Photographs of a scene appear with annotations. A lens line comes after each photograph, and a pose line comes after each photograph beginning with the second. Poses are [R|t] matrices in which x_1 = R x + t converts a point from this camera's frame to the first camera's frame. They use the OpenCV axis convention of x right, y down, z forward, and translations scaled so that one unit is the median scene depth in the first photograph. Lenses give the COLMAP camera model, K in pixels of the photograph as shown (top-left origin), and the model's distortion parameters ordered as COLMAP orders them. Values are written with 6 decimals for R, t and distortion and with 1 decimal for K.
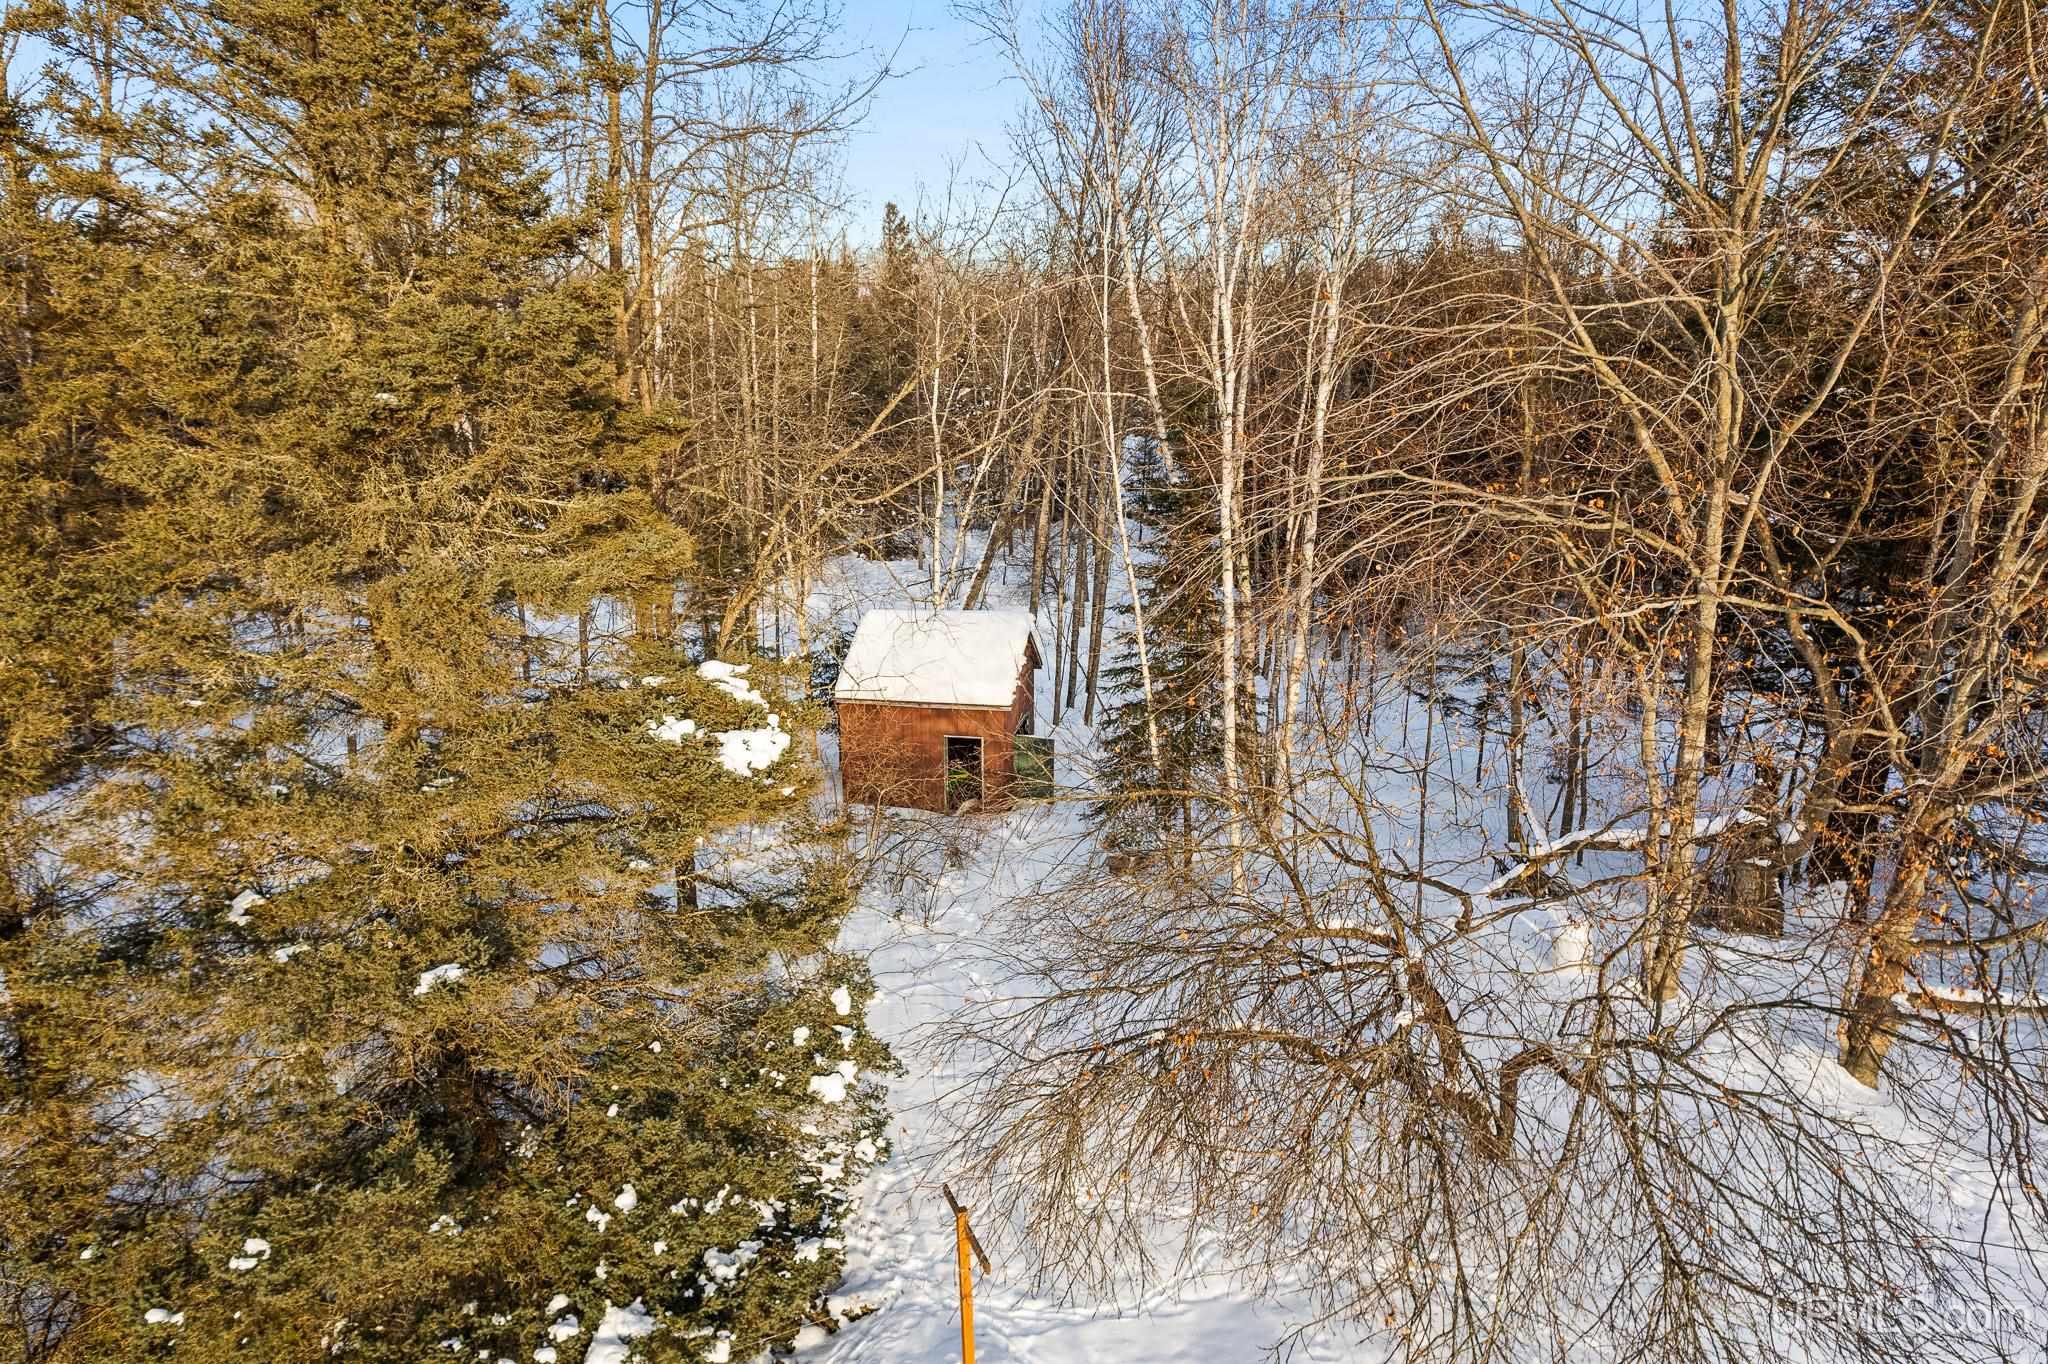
lens RADIAL K [[1299.2, 0, 1024.5], [0, 1299.2, 682.4], [0, 0, 1]] dist [-0.033678, 0.000357]
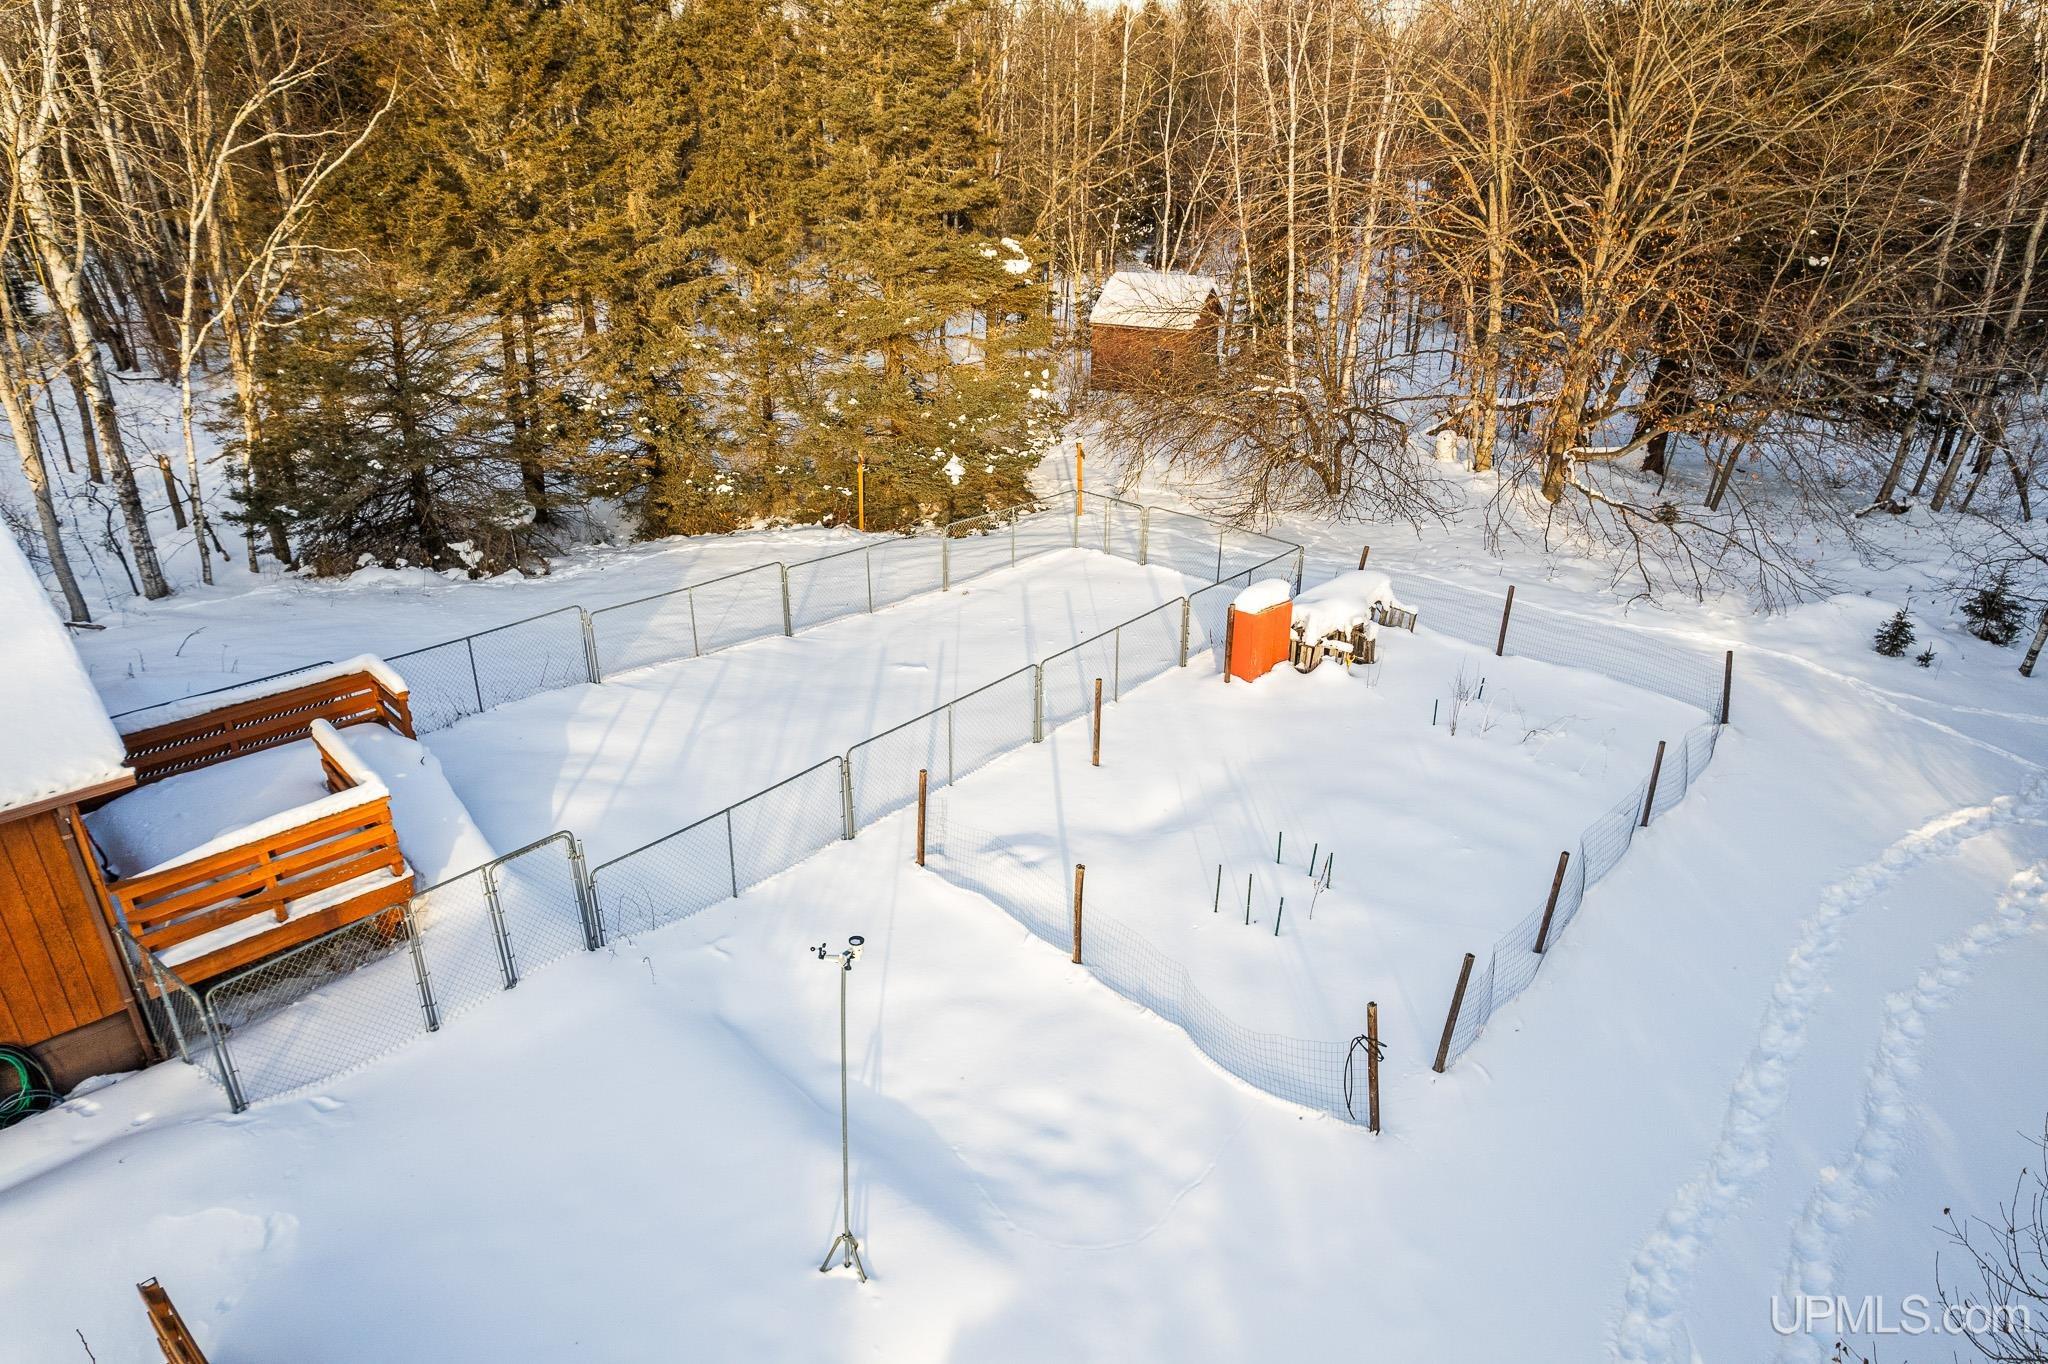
lens RADIAL K [[1299.2, 0, 1023.1], [0, 1299.2, 681.9], [0, 0, 1]] dist [-0.033678, 0.000357]
pose [[0.965499, 0.113924, -0.234164, 0.542265], [-0.069854, 0.979575, 0.188556, 0.394875], [0.250862, -0.165694, 0.953737, -1.745331]]
